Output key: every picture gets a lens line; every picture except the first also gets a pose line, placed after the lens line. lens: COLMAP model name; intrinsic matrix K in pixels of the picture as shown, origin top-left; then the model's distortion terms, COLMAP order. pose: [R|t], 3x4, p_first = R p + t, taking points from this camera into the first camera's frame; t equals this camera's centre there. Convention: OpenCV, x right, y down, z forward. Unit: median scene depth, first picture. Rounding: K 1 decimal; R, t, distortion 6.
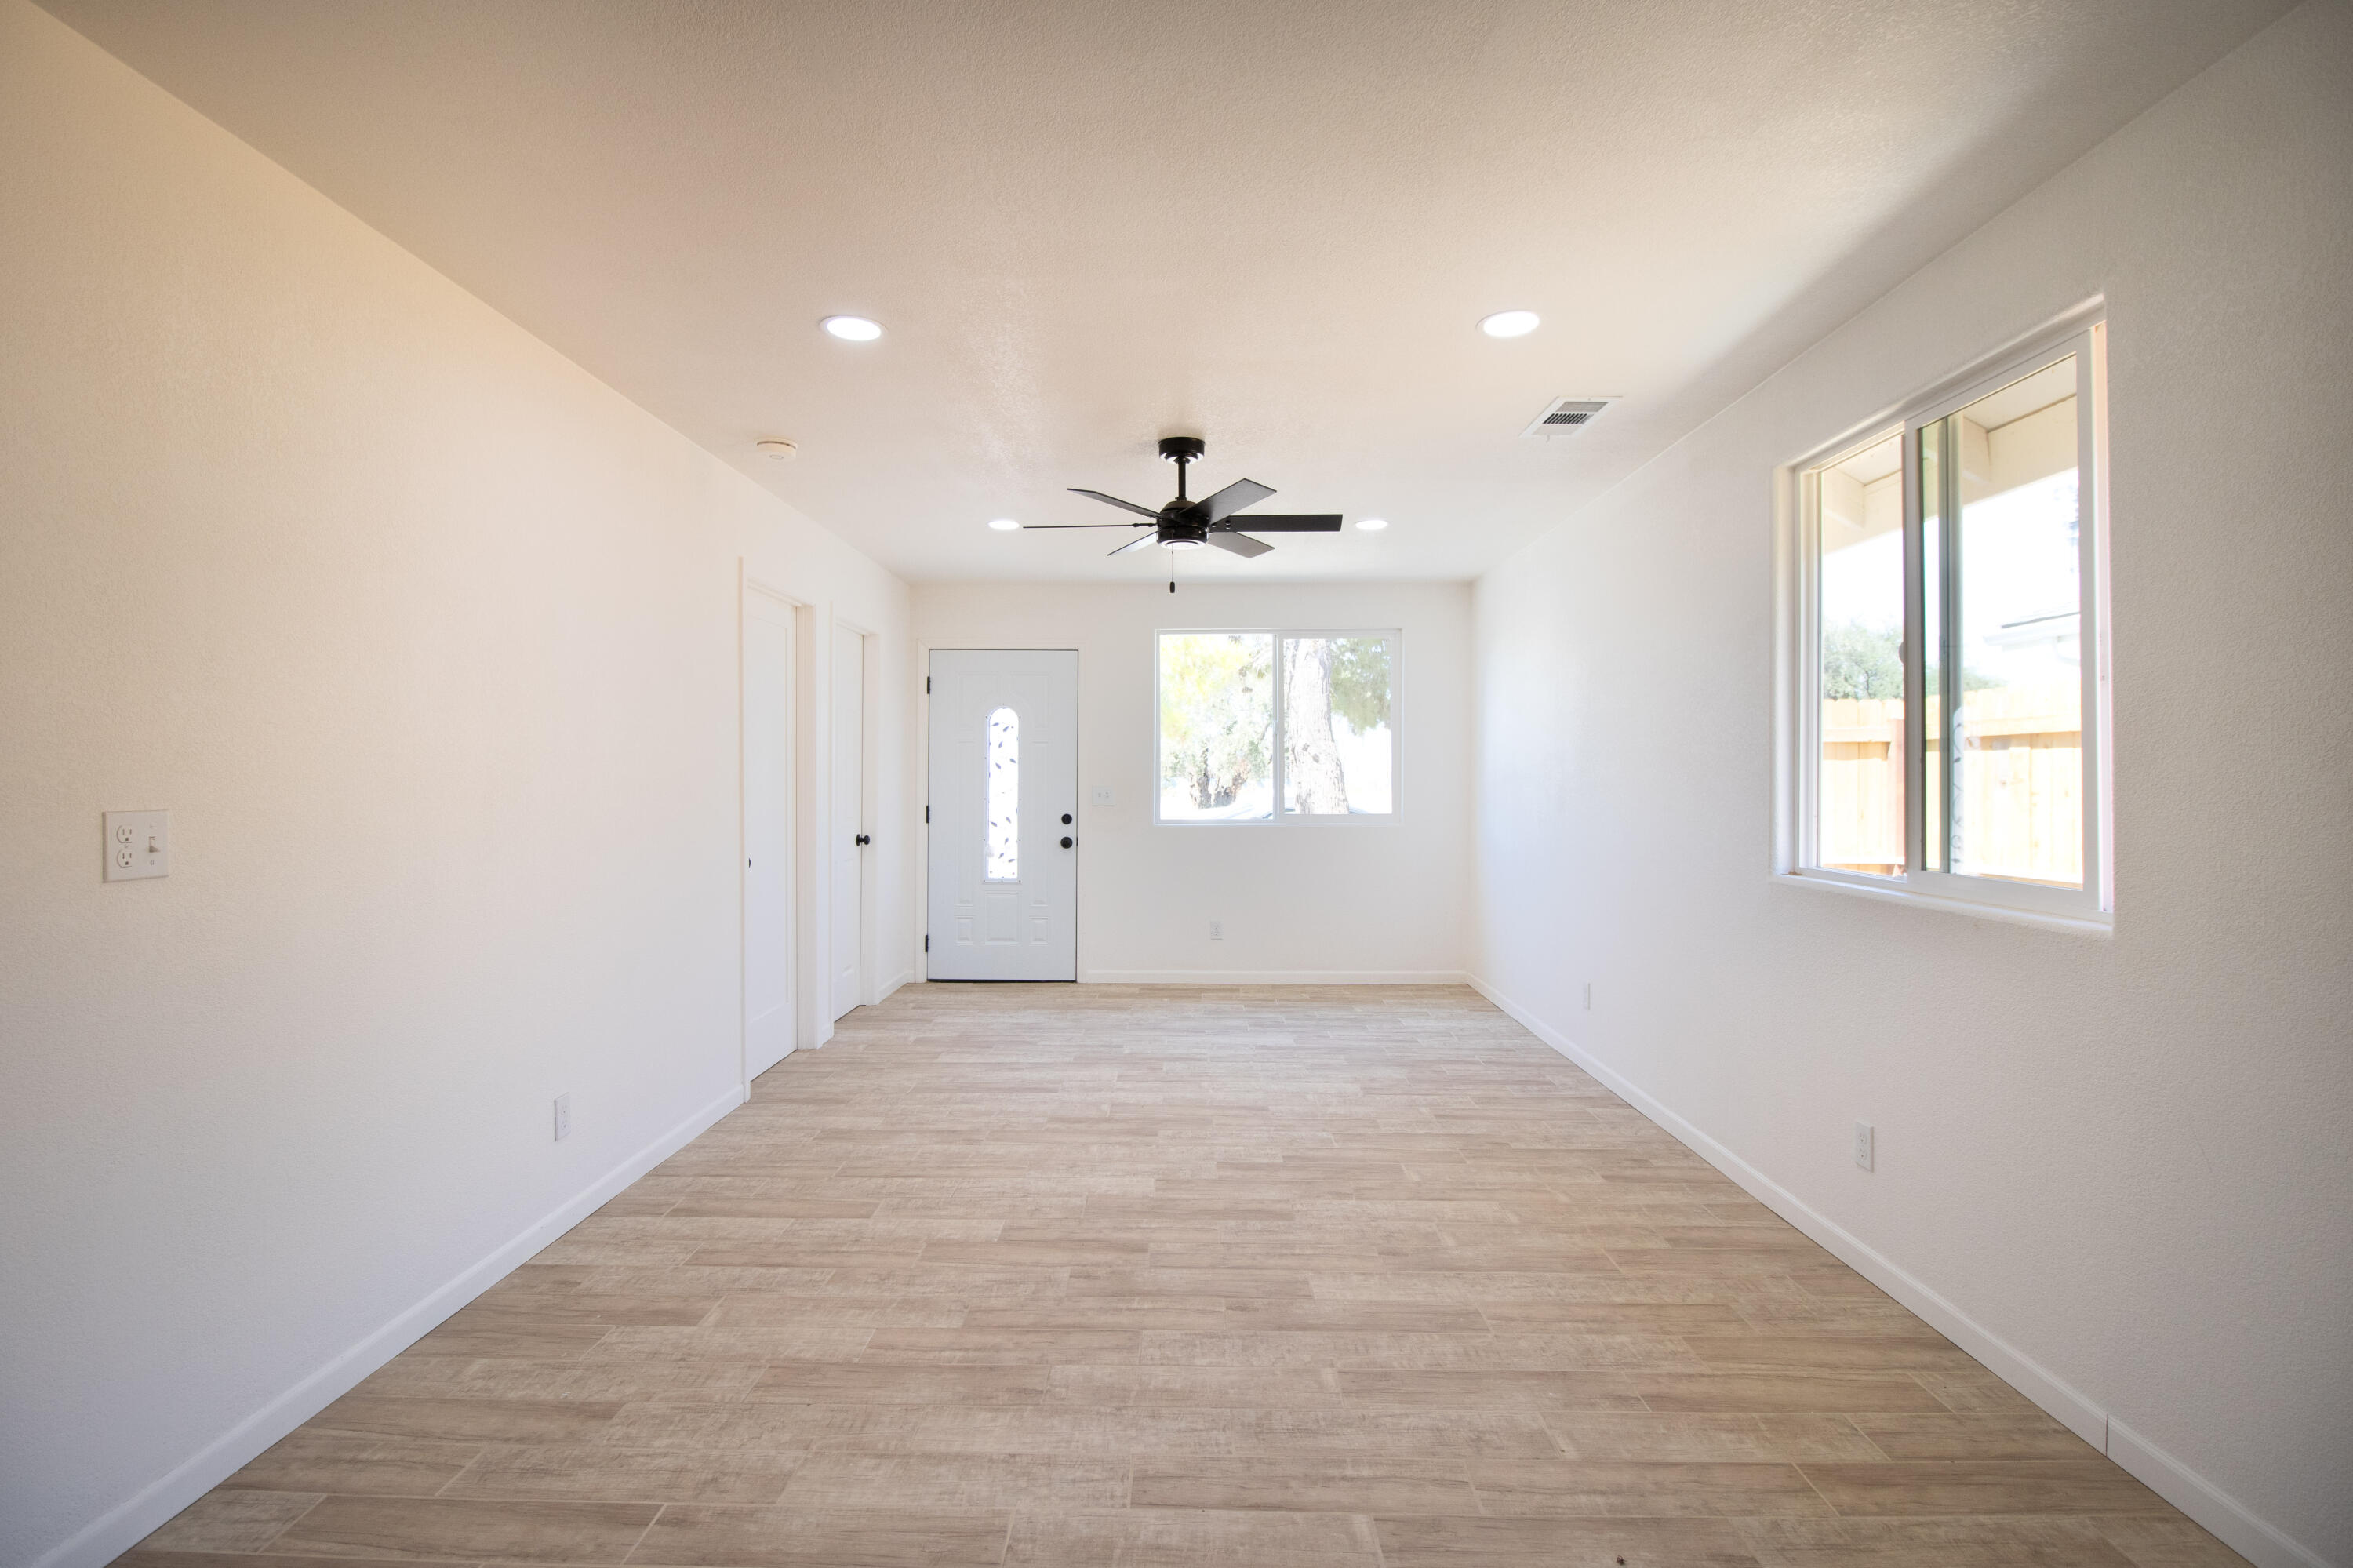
lens RADIAL K [[1118.8, 0, 1166.8], [0, 1118.8, 779.6], [0, 0, 1]] dist [-0.016070, -0.001097]
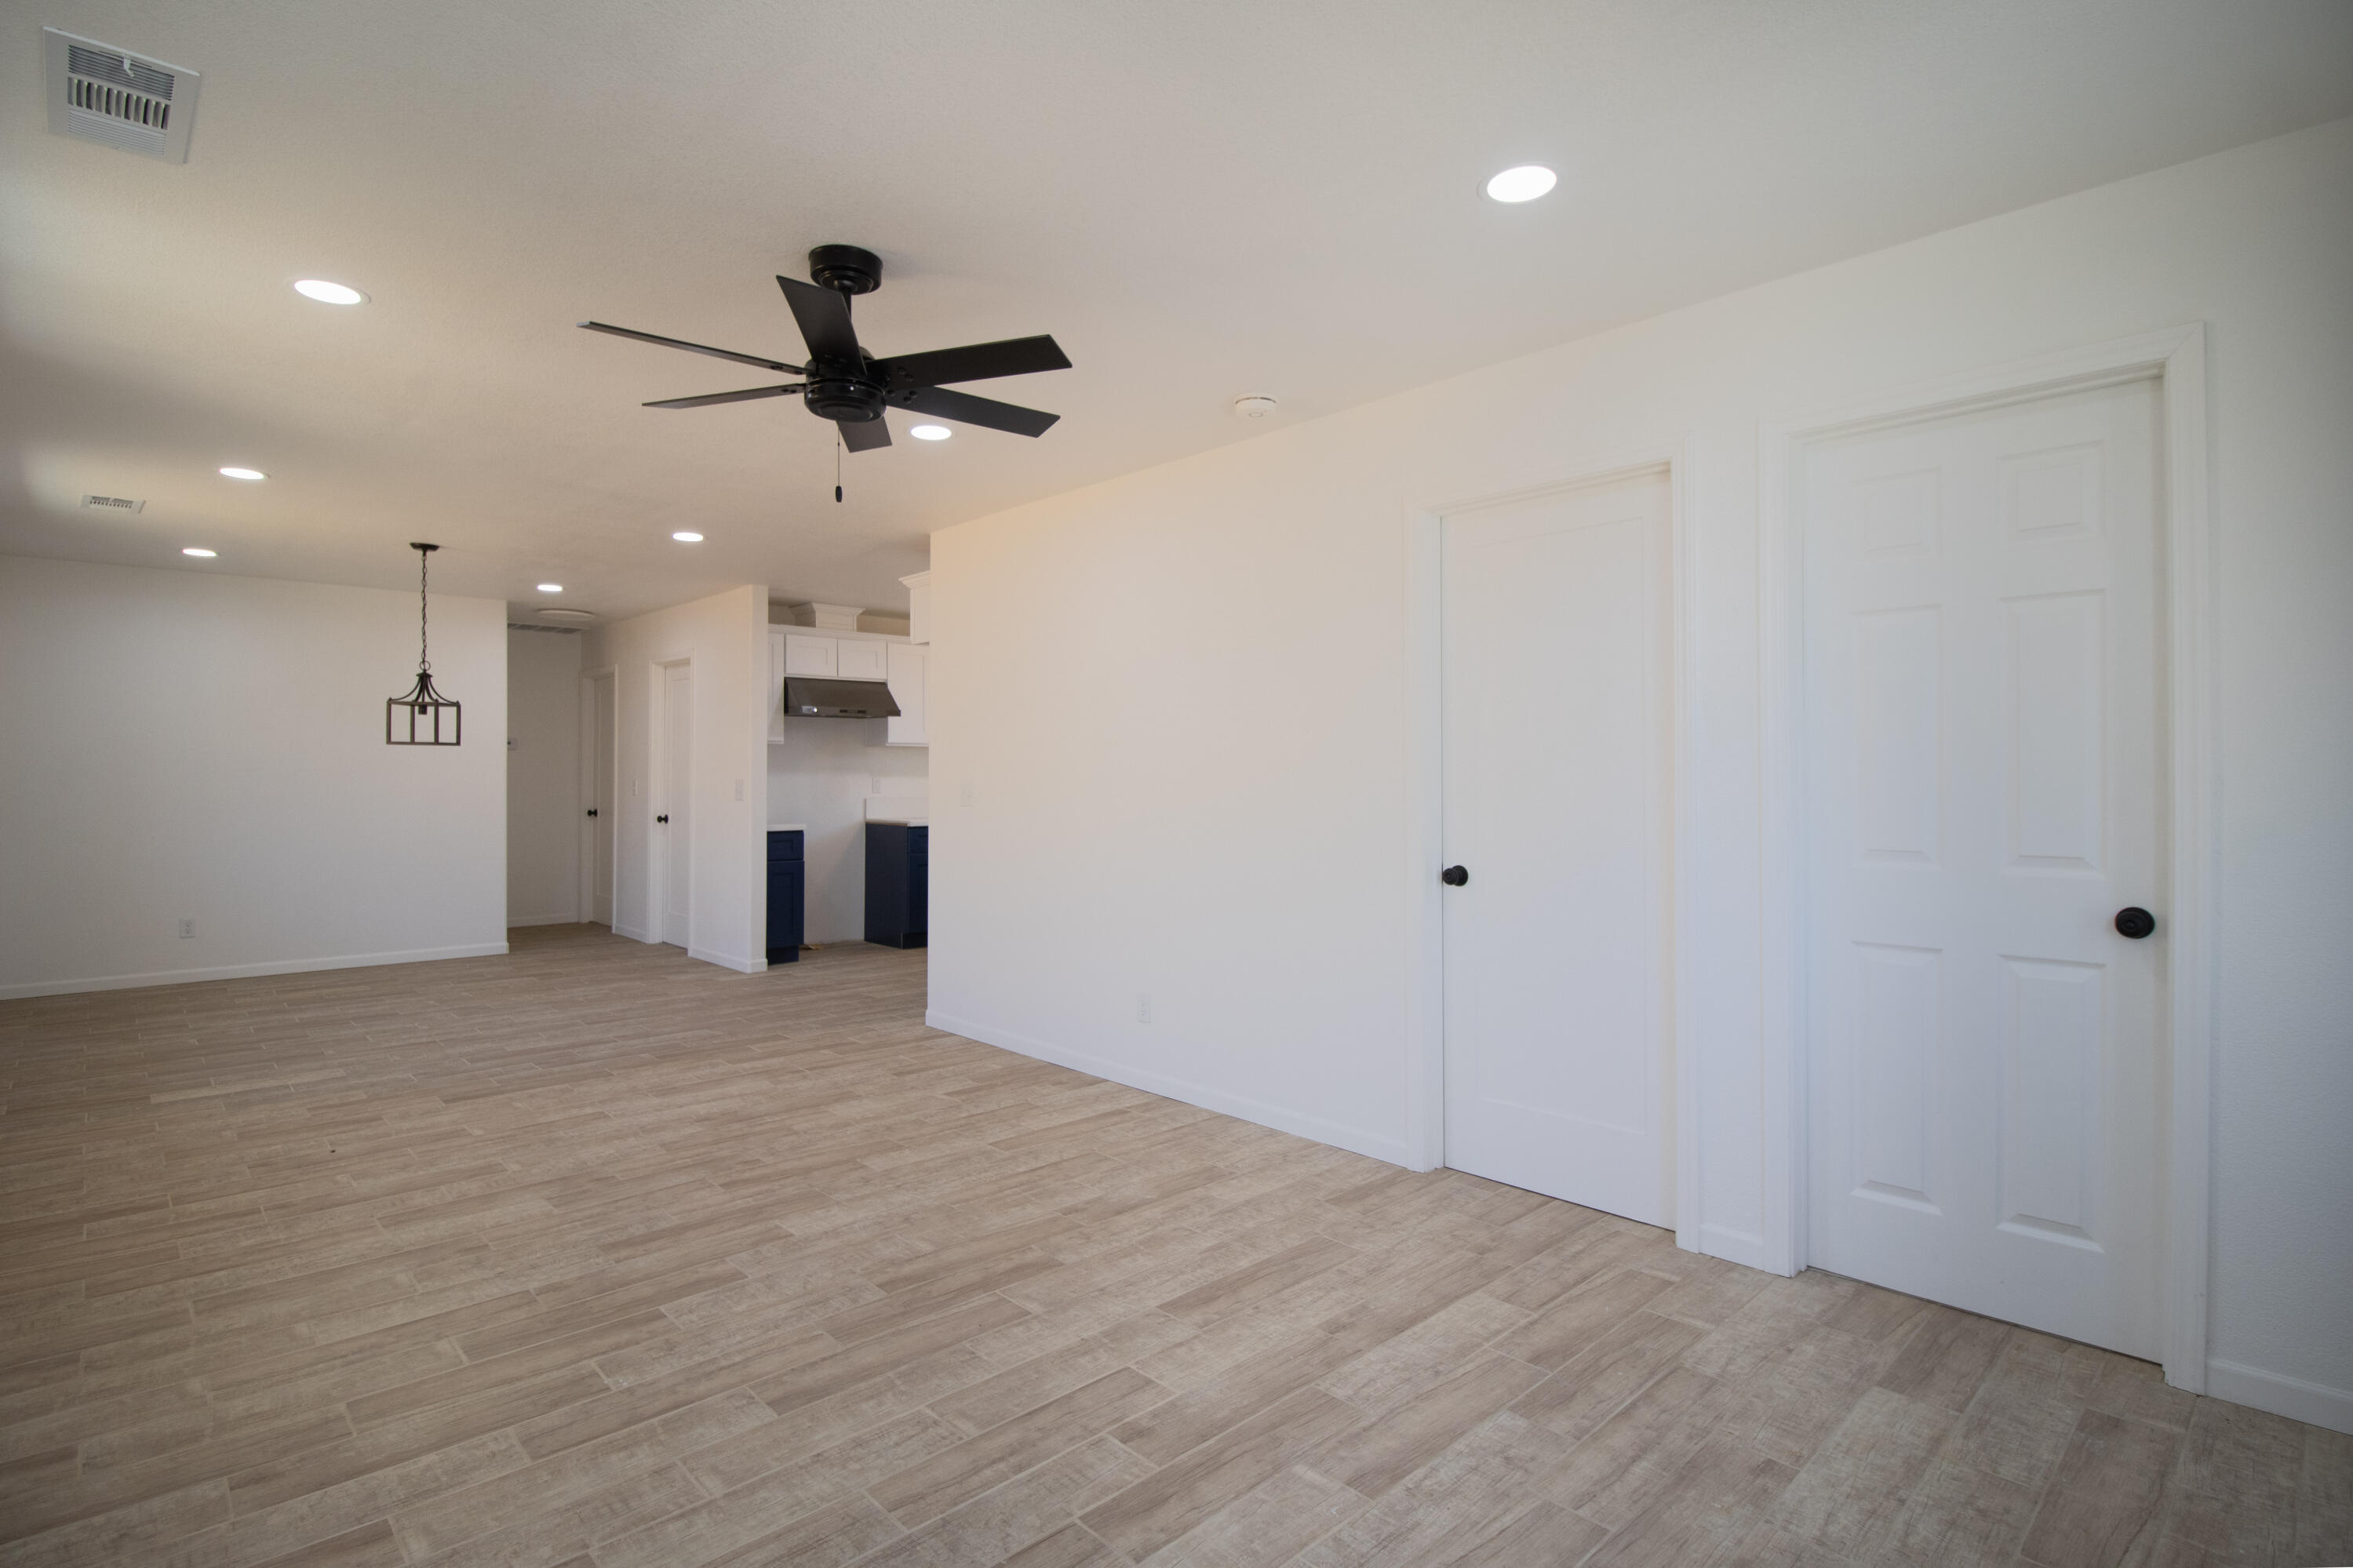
lens RADIAL K [[1139.9, 0, 1190.8], [0, 1139.9, 777.6], [0, 0, 1]] dist [0.000682, -0.013540]
pose [[-0.704660, 0.002486, -0.709541, 0.433981], [0.001163, 0.999997, 0.002349, 0.005382], [0.709545, 0.000831, -0.704660, 2.008729]]
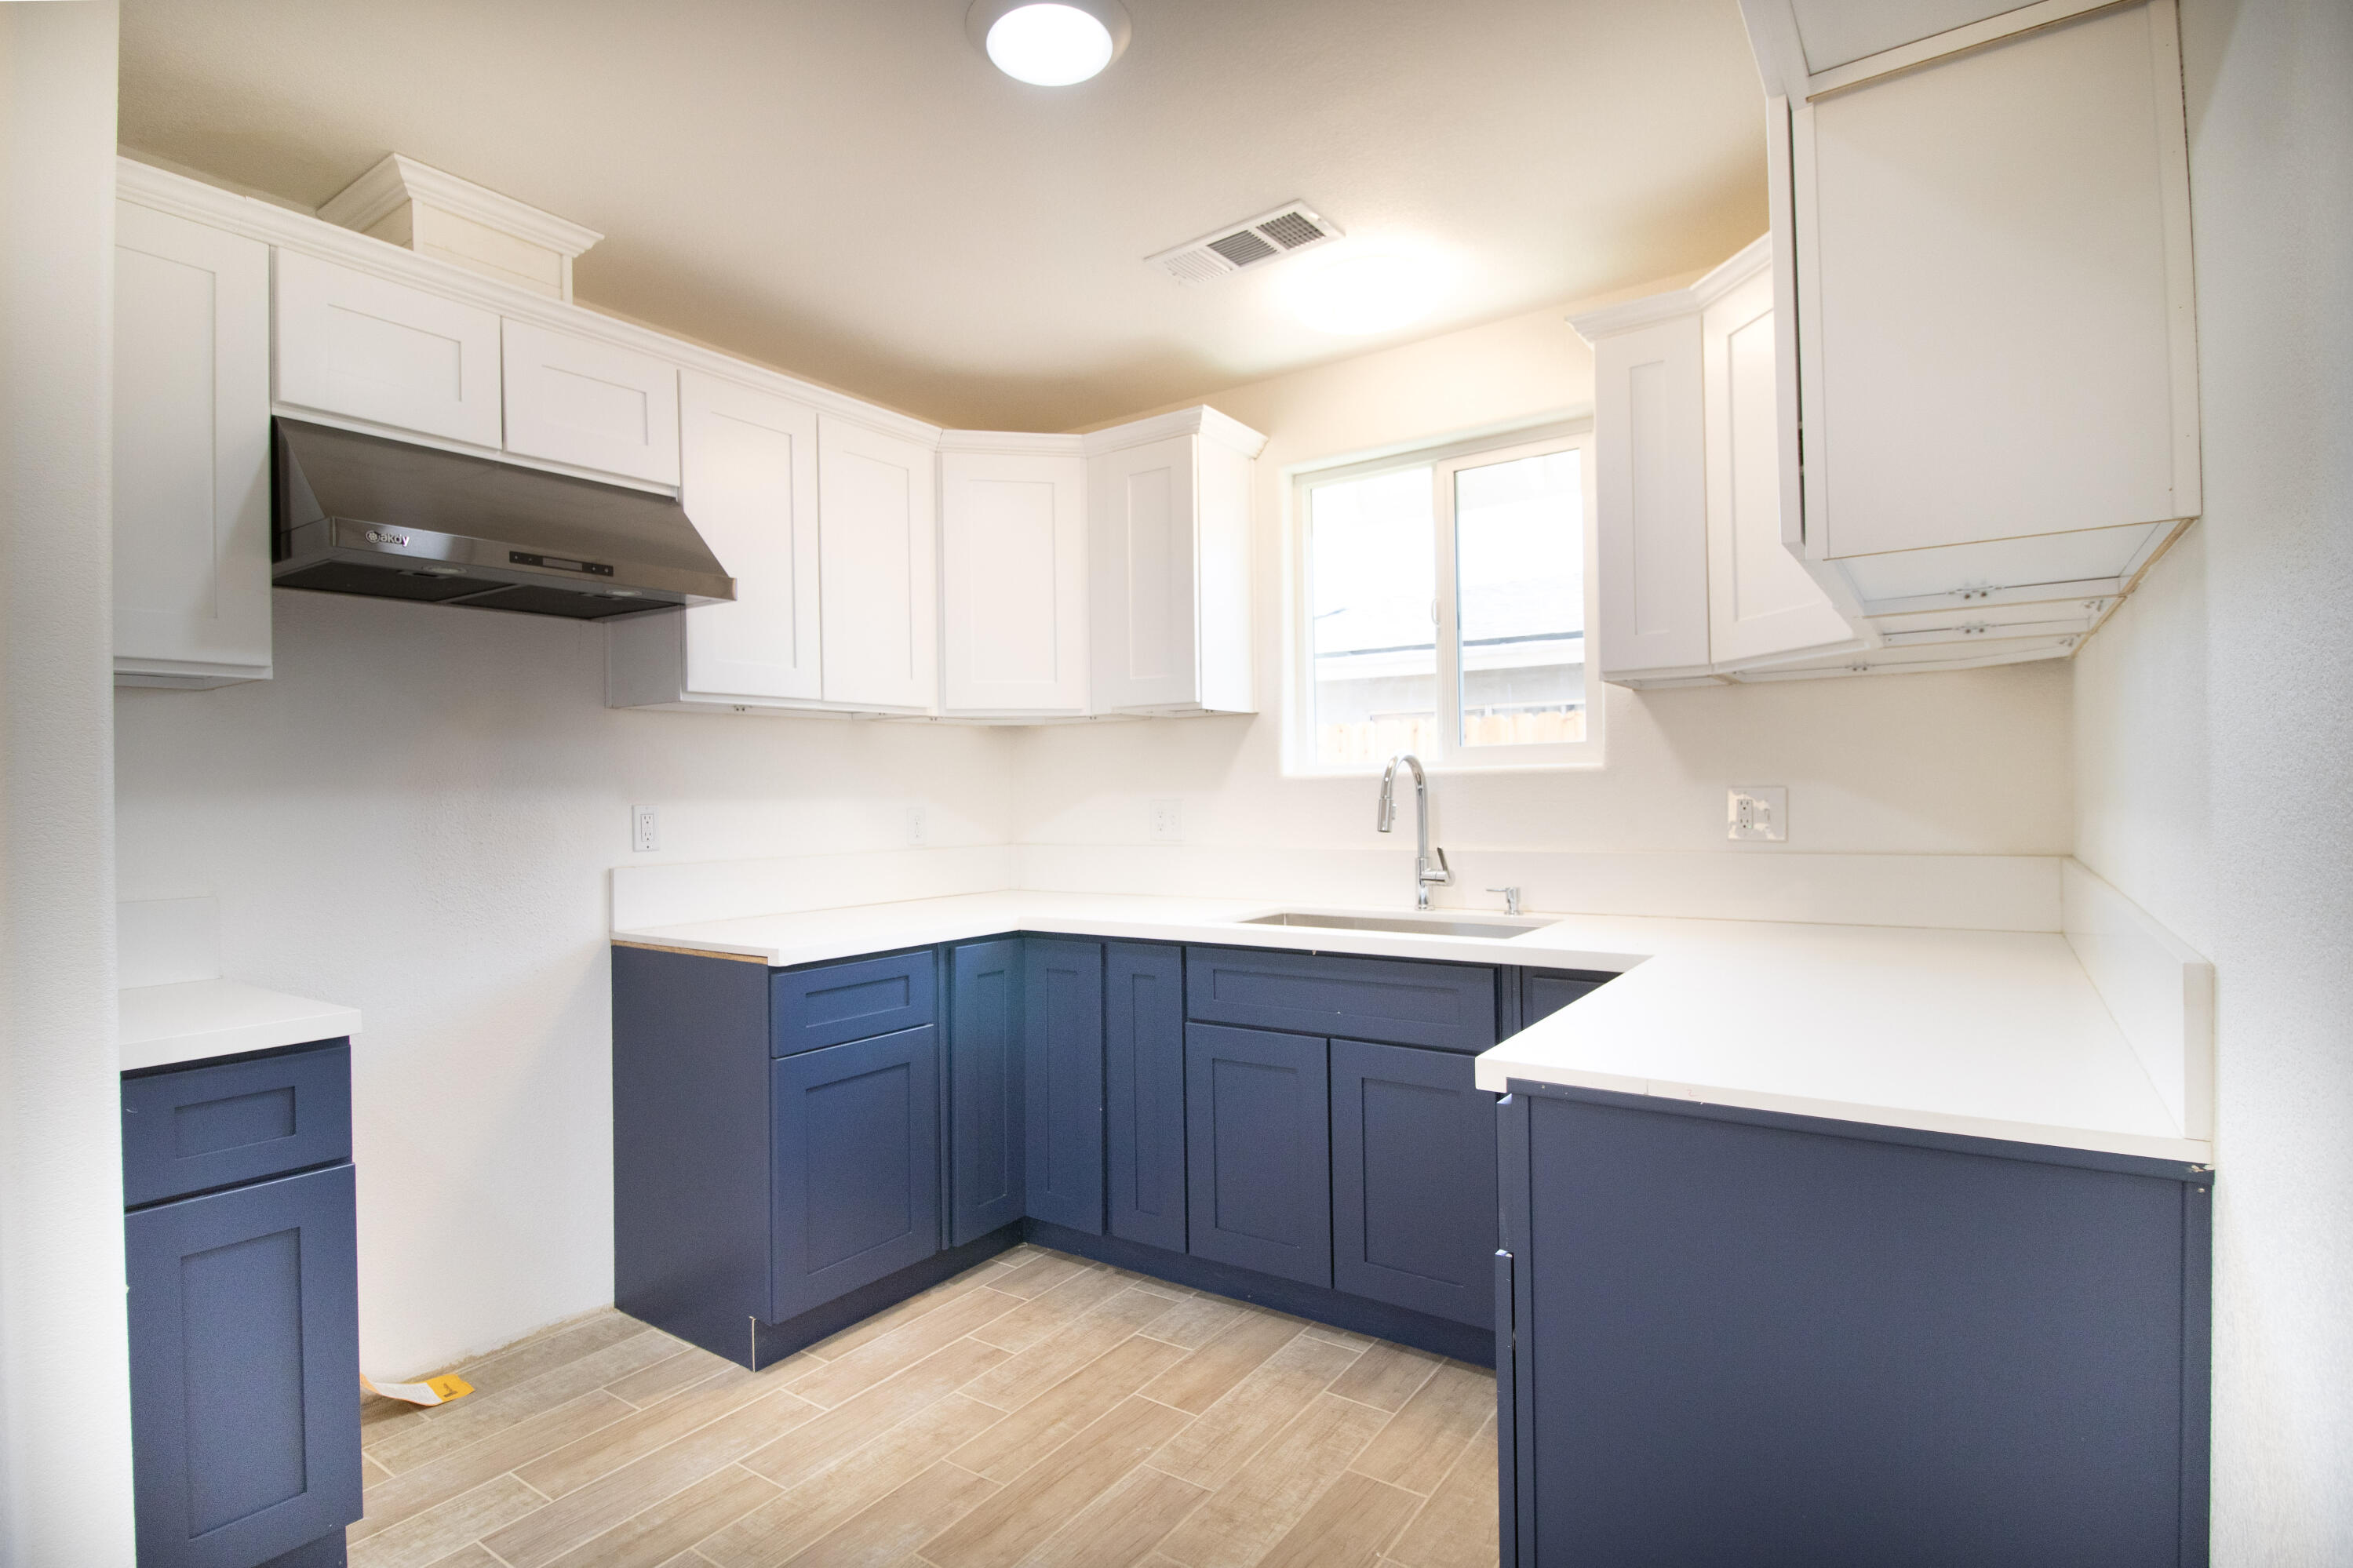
lens RADIAL K [[1158.2, 0, 1184.7], [0, 1158.2, 796.1], [0, 0, 1]] dist [0.002731, -0.015473]
pose [[-0.554934, 0.016063, -0.831739, -0.446820], [0.019500, 0.999790, 0.006298, 0.006772], [0.831666, -0.012724, -0.555131, 0.411568]]
